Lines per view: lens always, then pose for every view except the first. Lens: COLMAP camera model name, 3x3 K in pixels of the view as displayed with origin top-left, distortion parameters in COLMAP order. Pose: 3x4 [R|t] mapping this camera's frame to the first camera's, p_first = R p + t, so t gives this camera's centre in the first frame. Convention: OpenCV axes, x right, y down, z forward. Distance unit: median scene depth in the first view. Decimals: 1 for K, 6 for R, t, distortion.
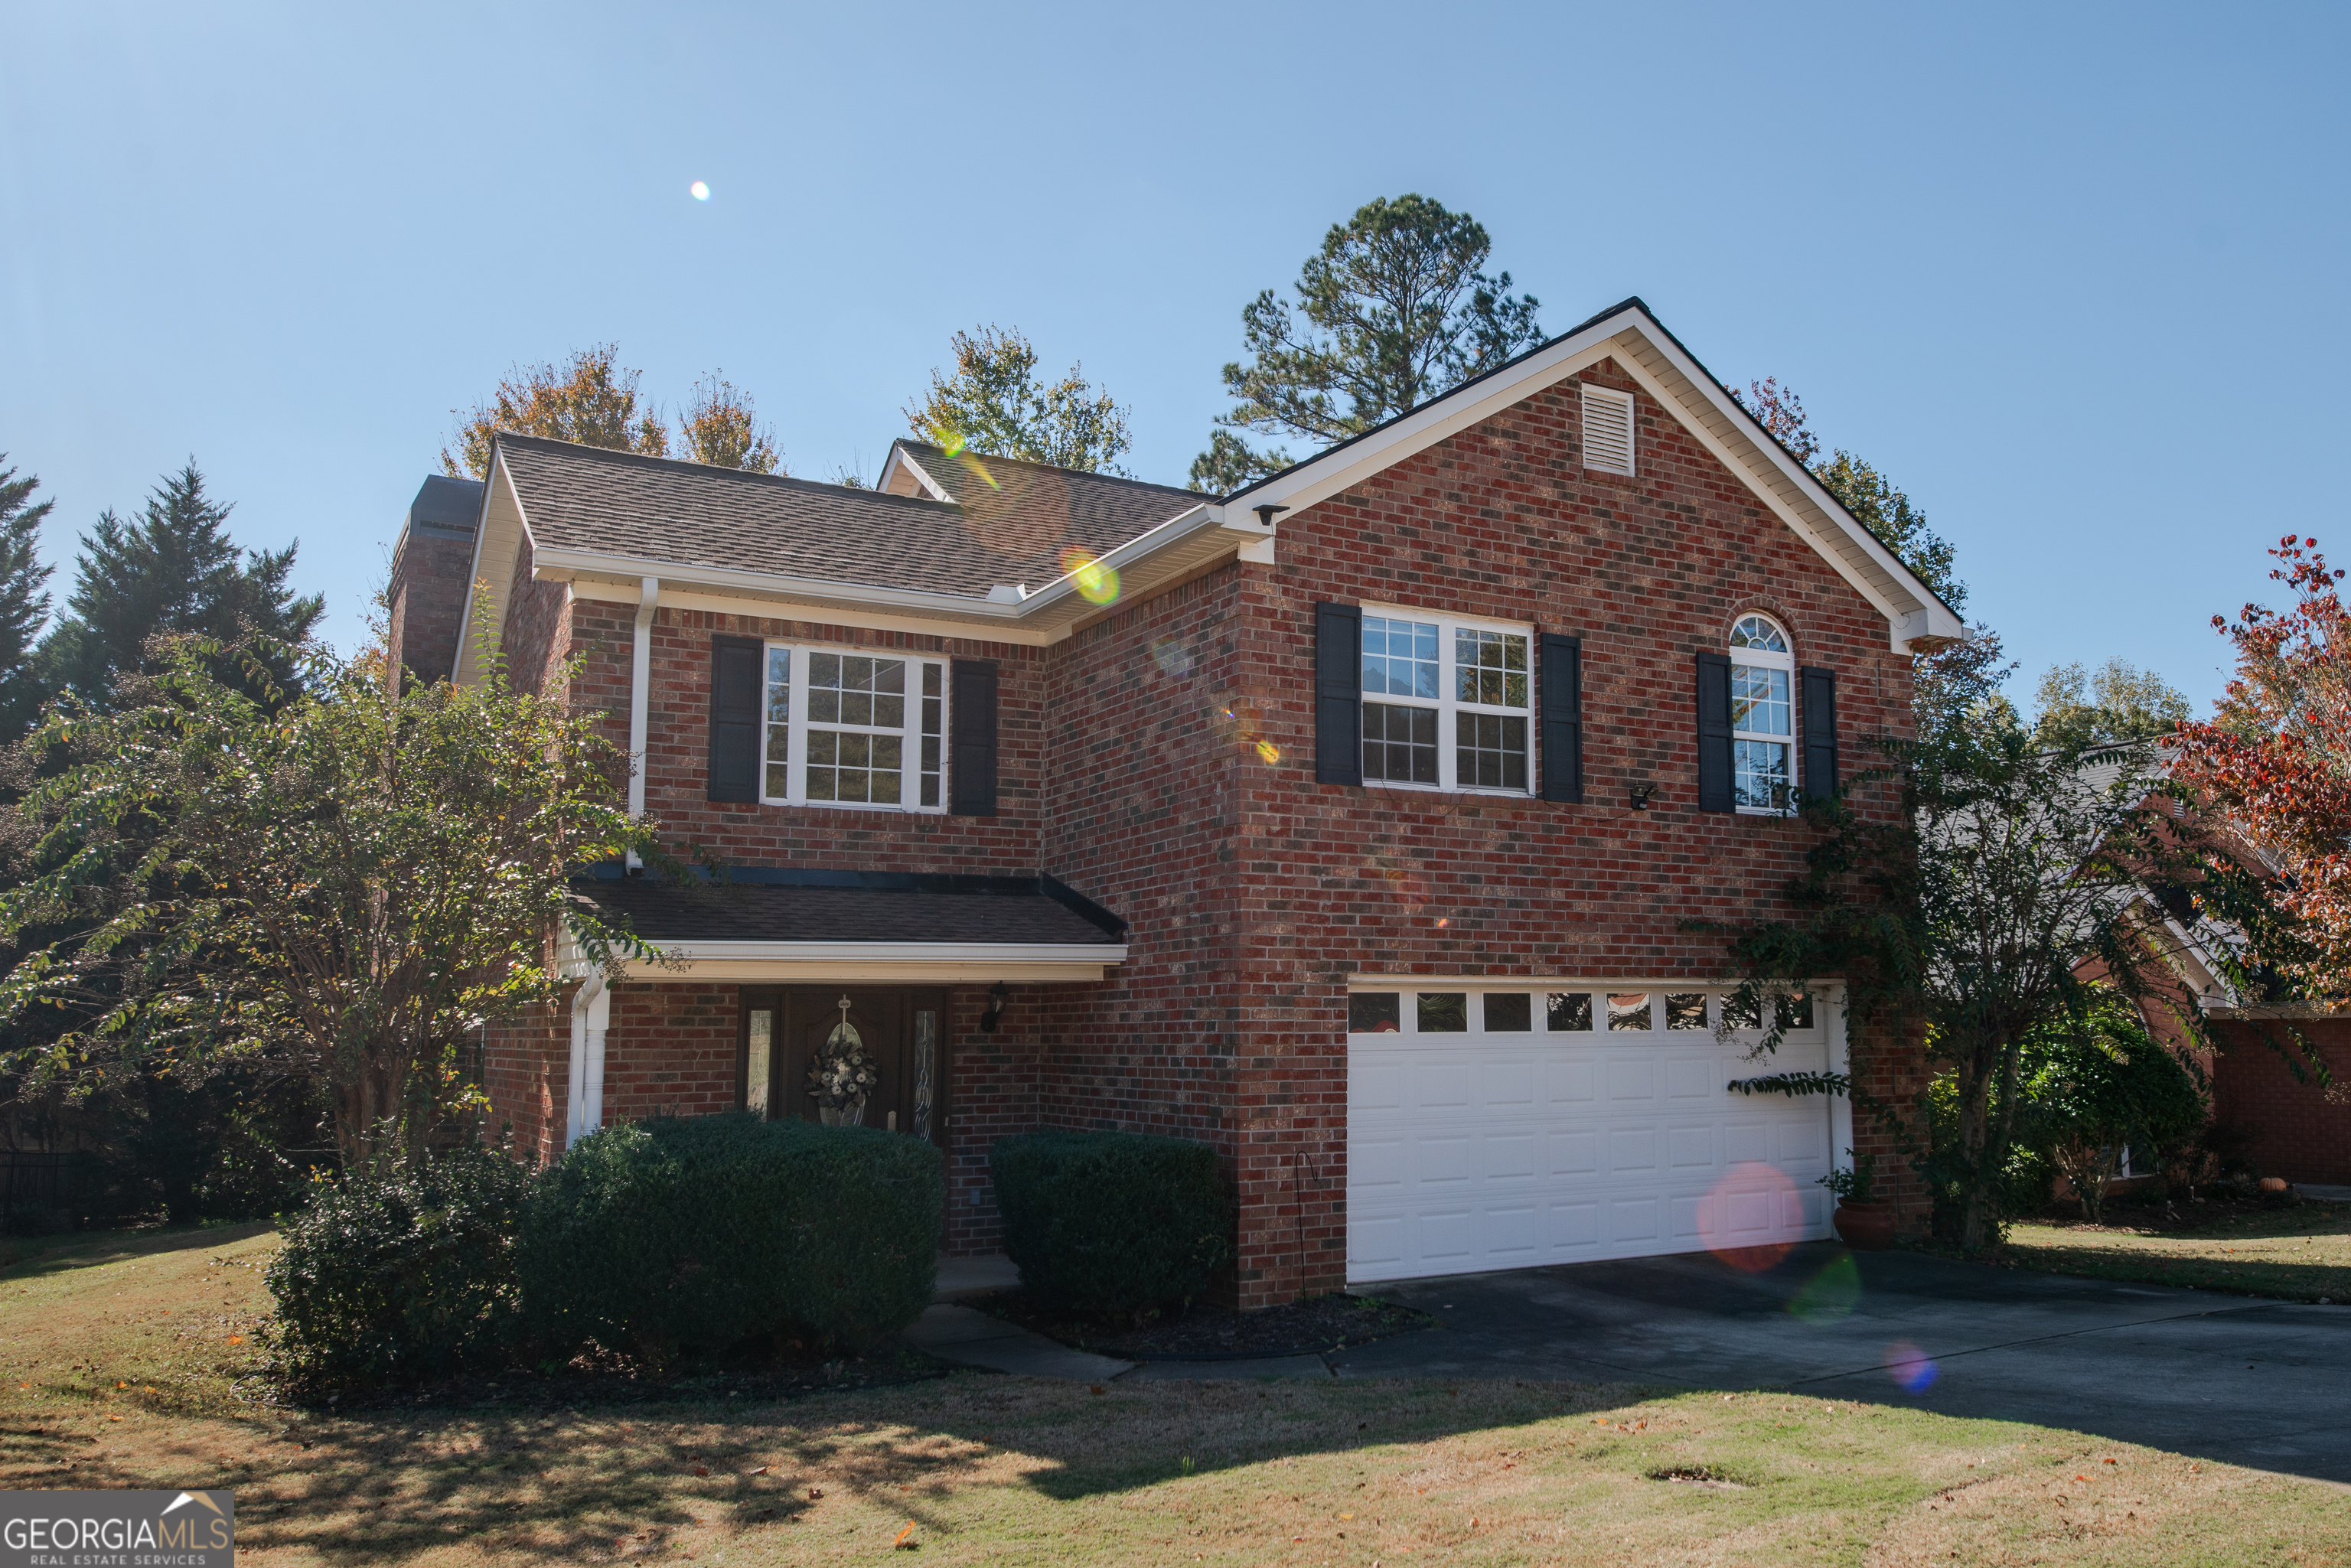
lens RADIAL K [[1787.7, 0, 1262.8], [0, 1787.7, 817.5], [0, 0, 1]] dist [0.061619, -0.002260]
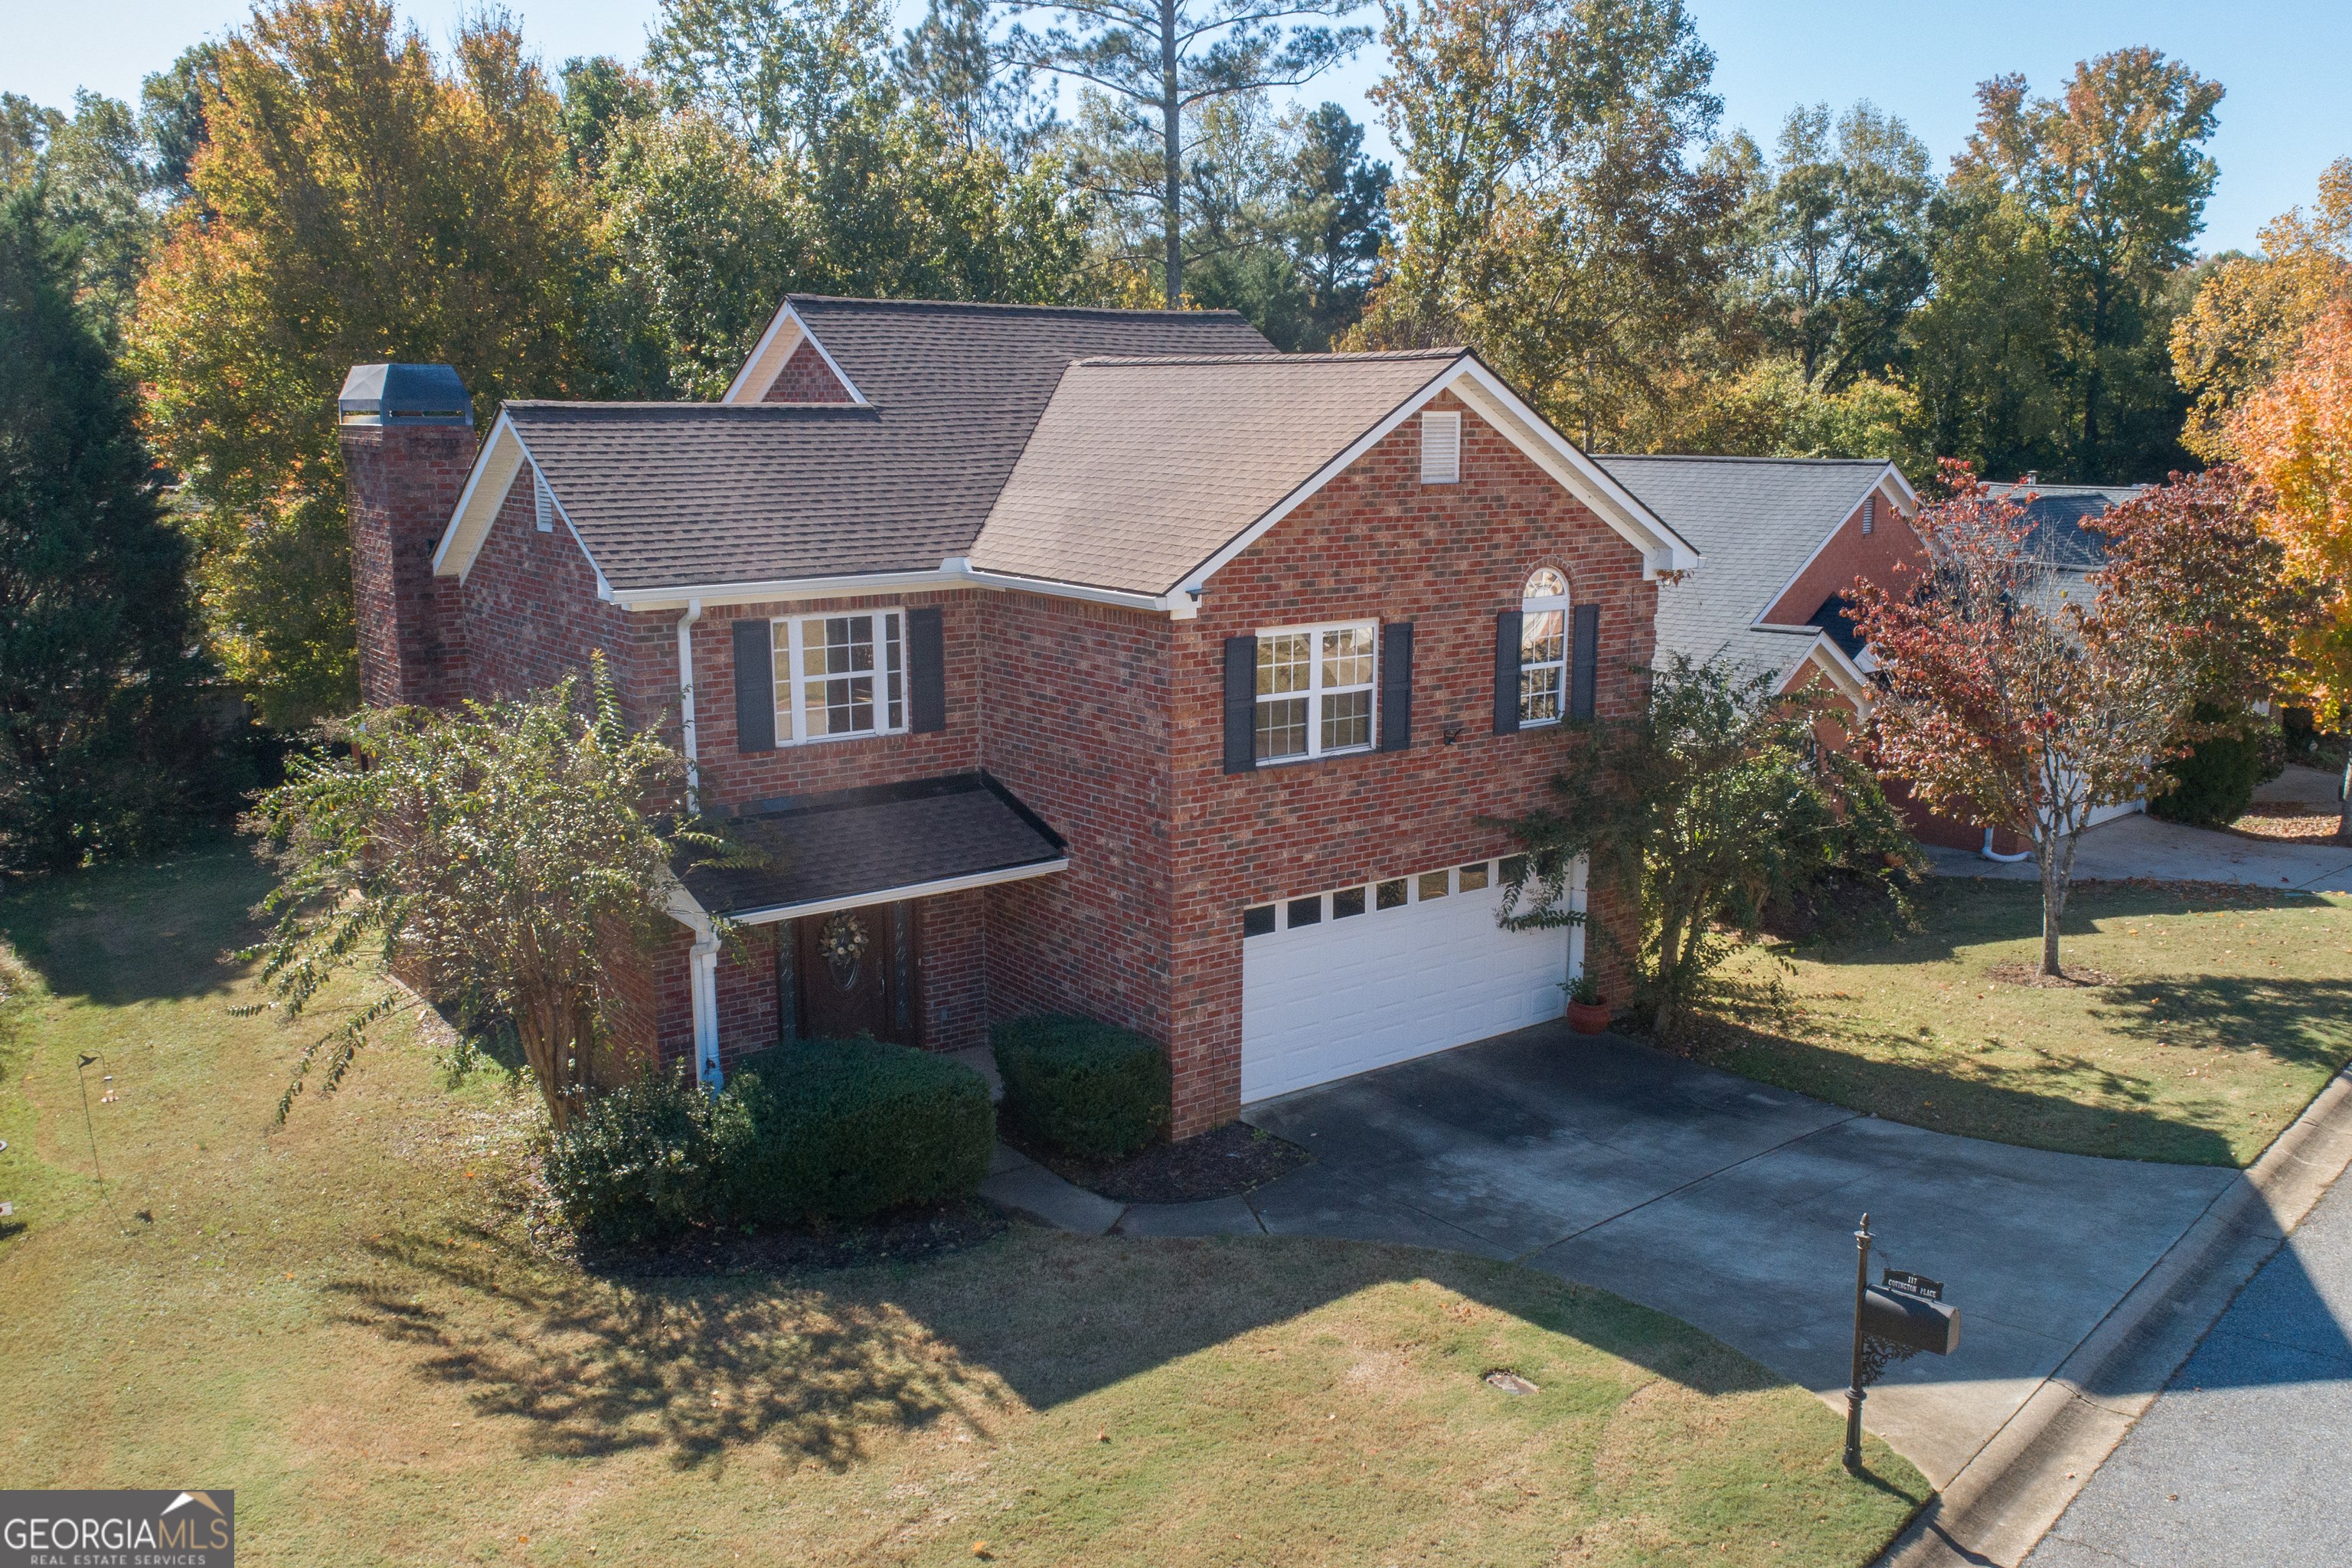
lens RADIAL K [[1903.5, 0, 1101.2], [0, 1903.5, 805.5], [0, 0, 1]] dist [-0.006793, -0.003121]
pose [[0.996794, -0.024328, 0.076228, -0.156283], [-0.000306, 0.951492, 0.307674, -0.397253], [-0.080015, -0.306711, 0.948433, -0.329141]]
